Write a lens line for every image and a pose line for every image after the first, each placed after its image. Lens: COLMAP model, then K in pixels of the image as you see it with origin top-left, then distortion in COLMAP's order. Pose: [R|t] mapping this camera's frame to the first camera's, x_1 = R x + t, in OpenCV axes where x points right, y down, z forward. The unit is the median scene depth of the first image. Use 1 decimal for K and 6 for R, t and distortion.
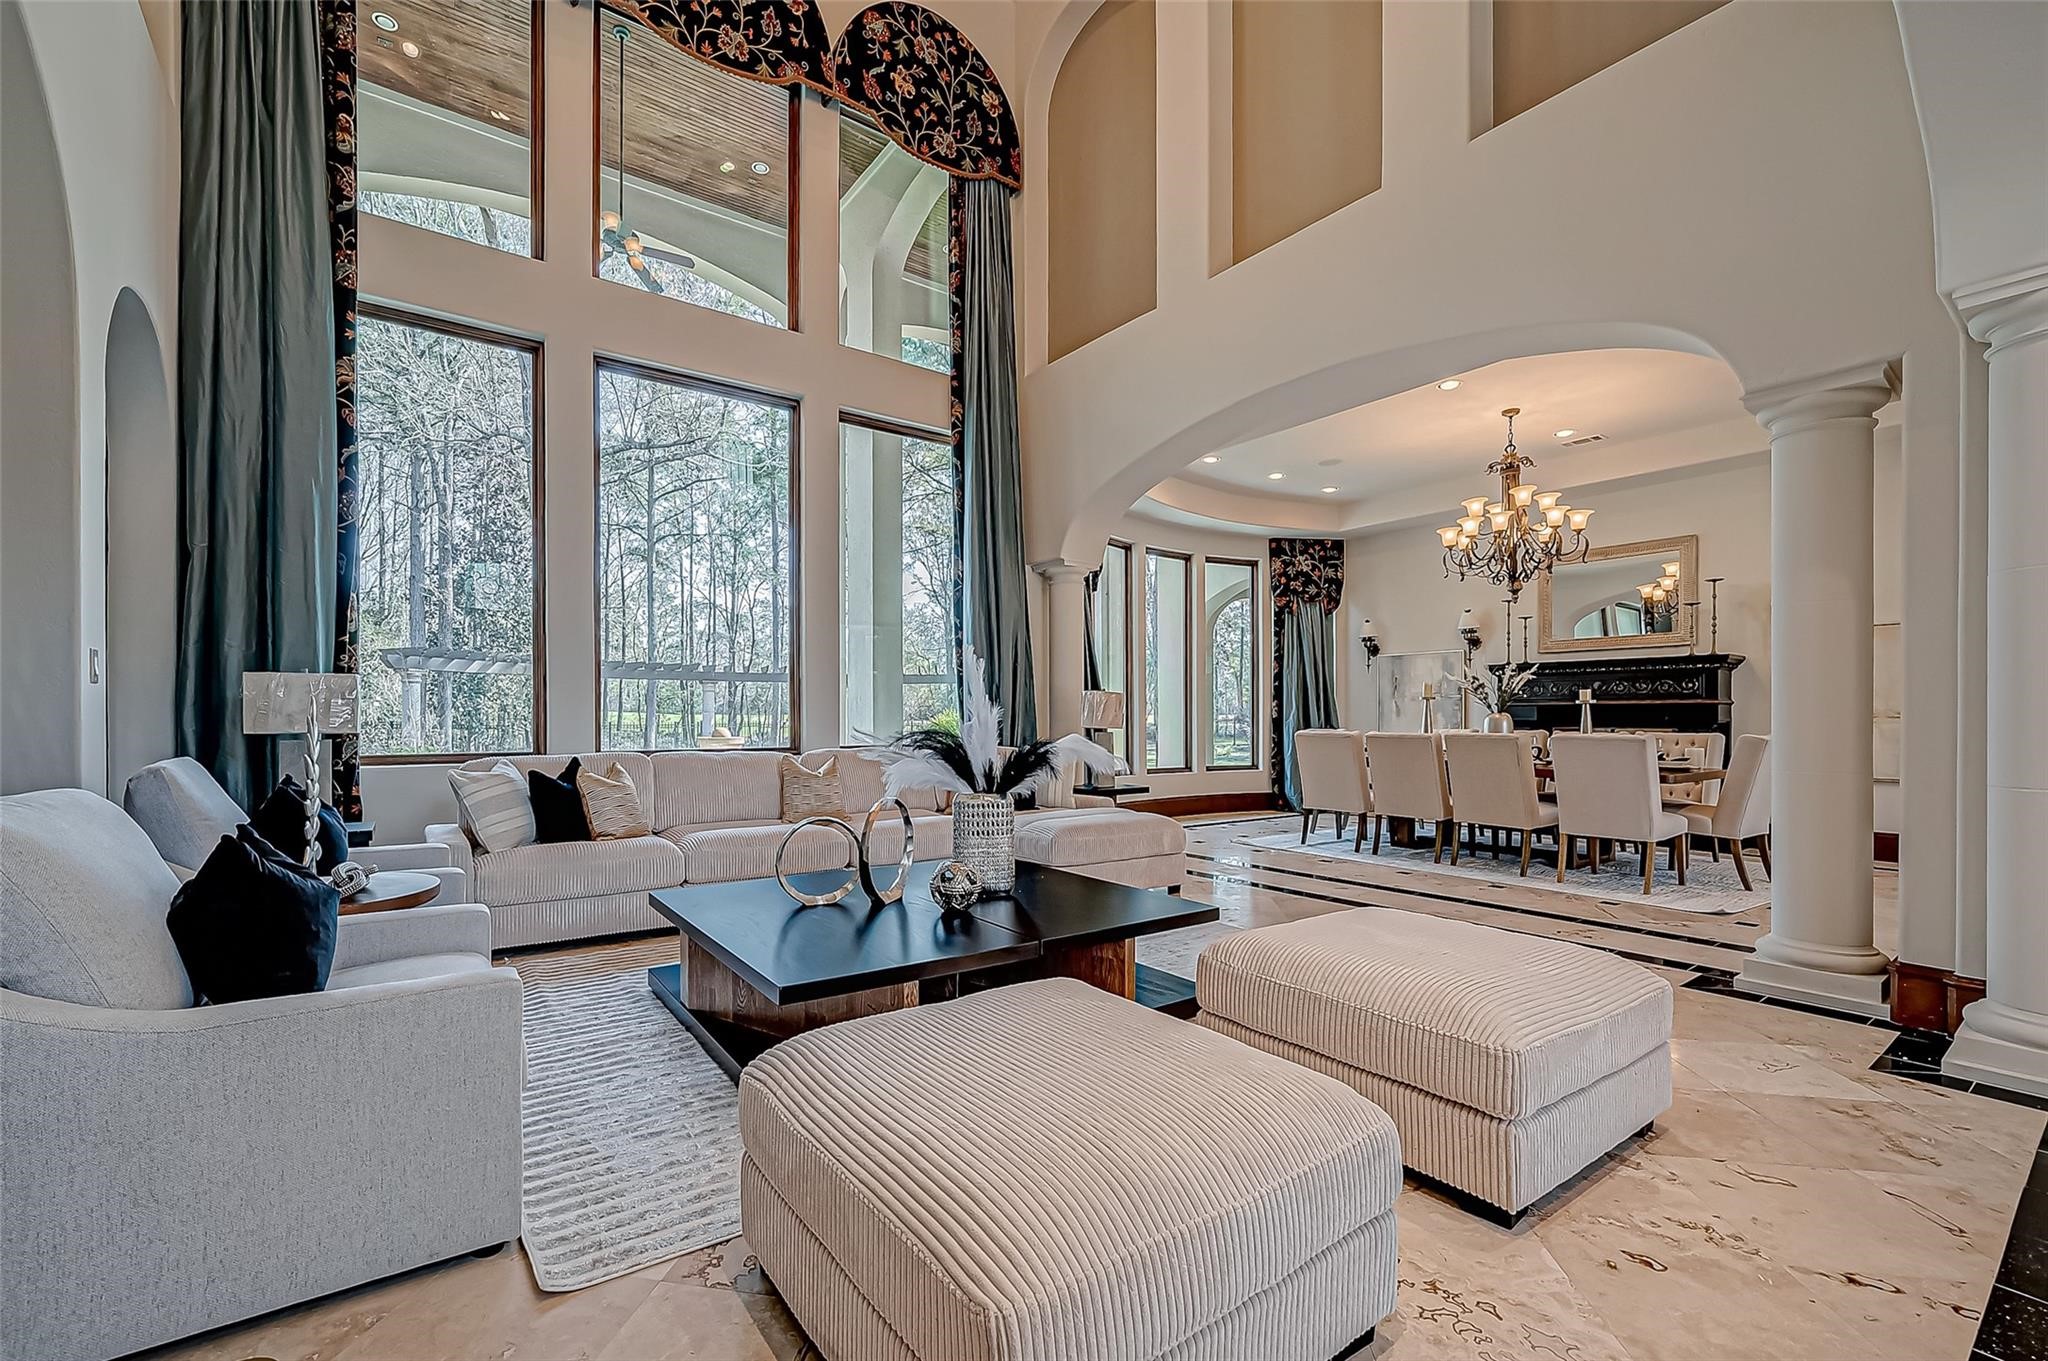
lens RADIAL K [[841.1, 0, 1024.7], [0, 841.1, 691.7], [0, 0, 1]] dist [0.002684, -0.000014]
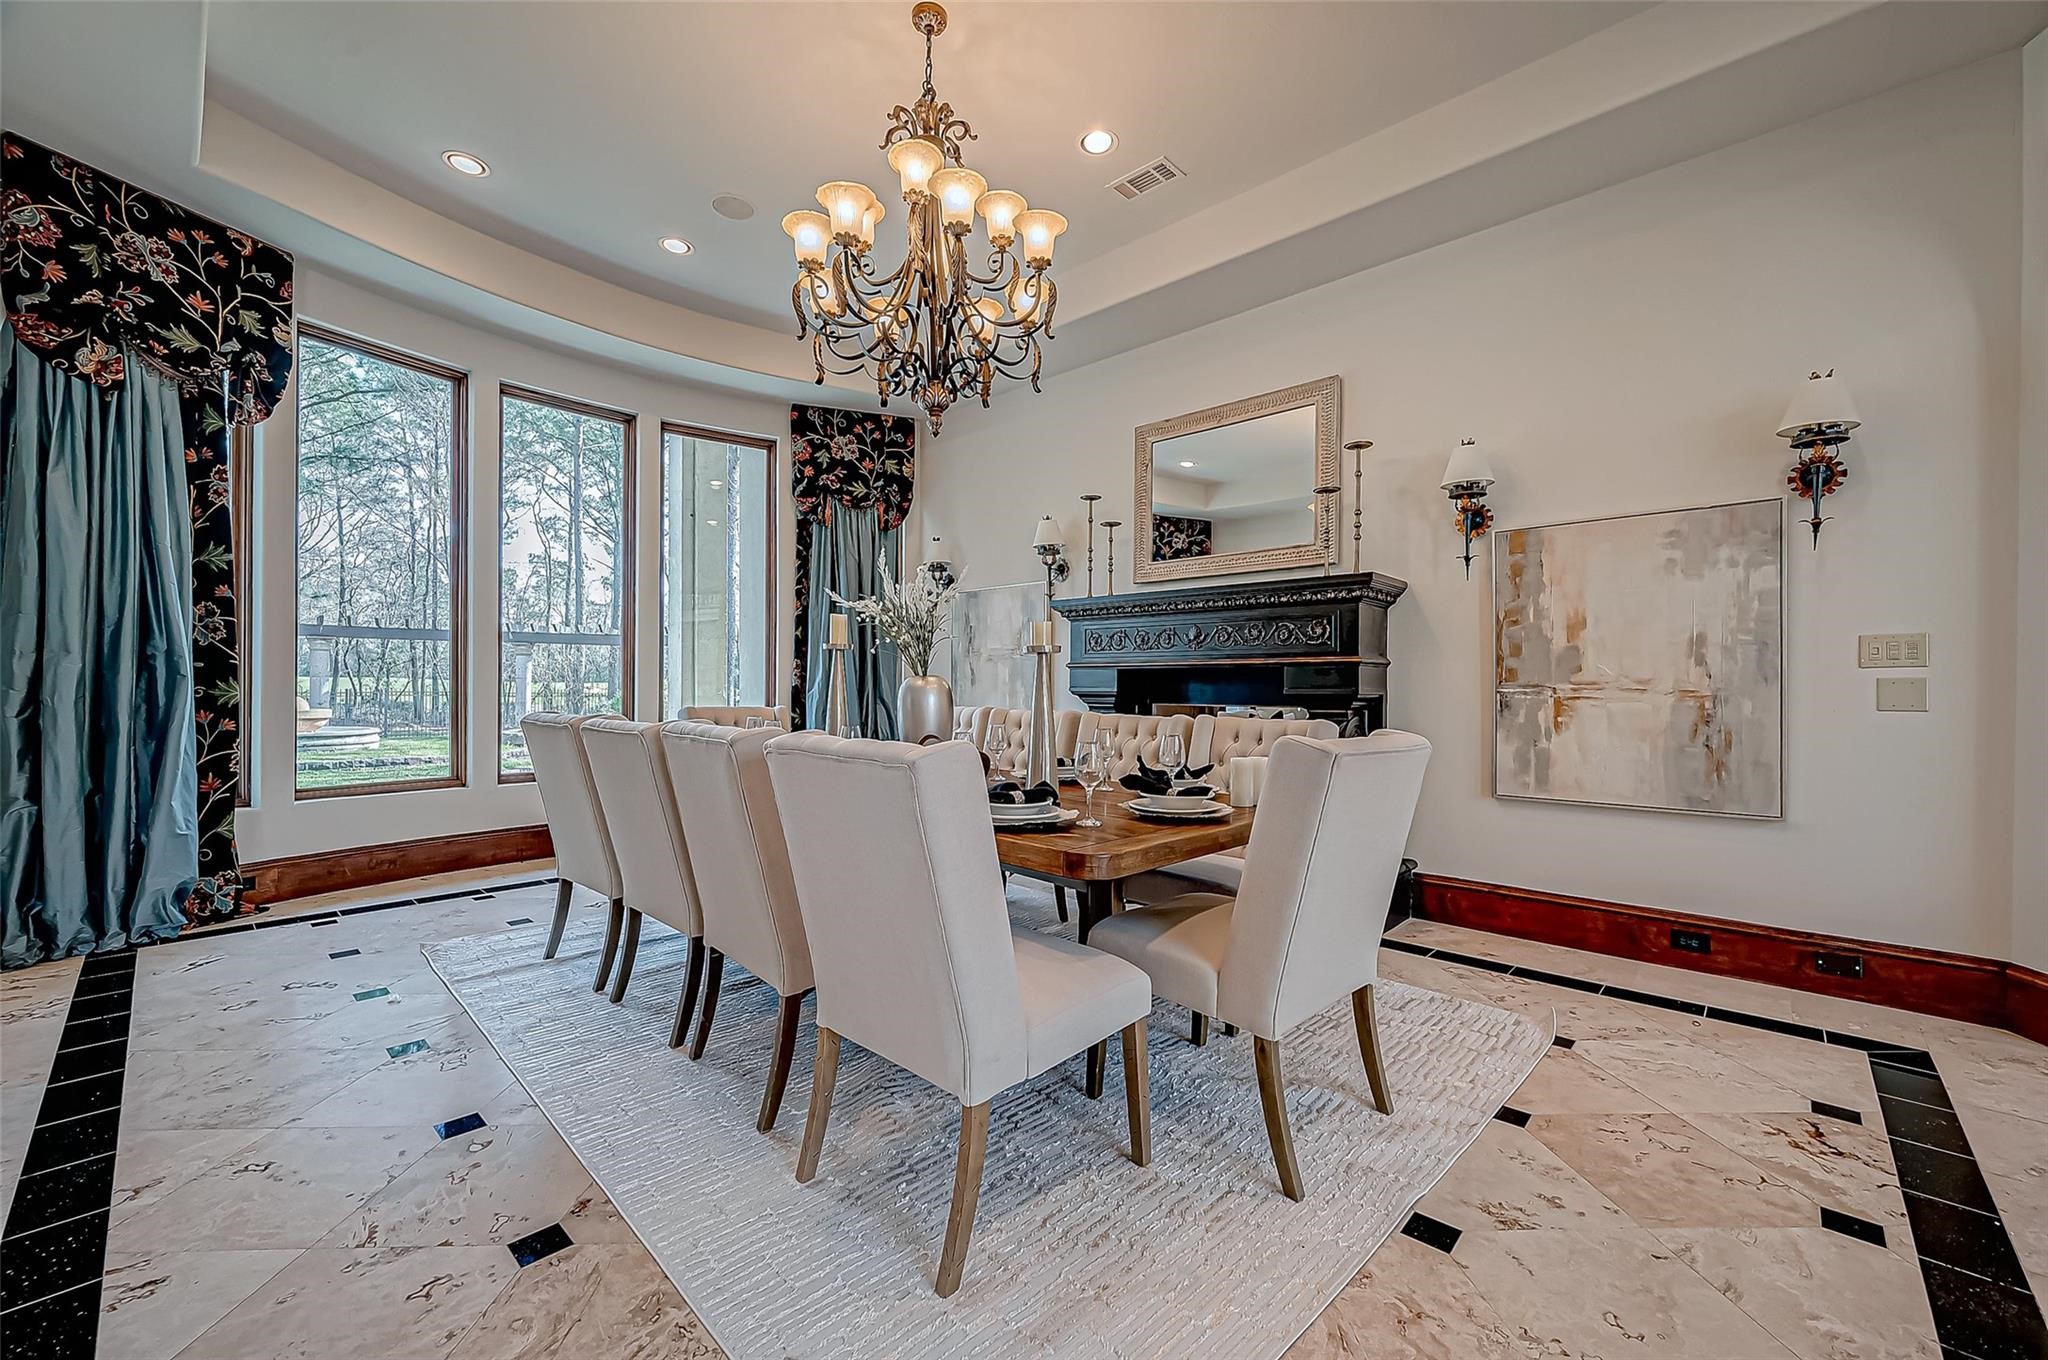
lens RADIAL K [[841.1, 0, 1022.1], [0, 841.1, 682.0], [0, 0, 1]] dist [0.002684, -0.000014]
pose [[0.979934, 0.005354, 0.199248, 0.338207], [-0.009135, 0.999795, 0.018063, 0.014905], [-0.199111, -0.019521, 0.979783, 0.335894]]
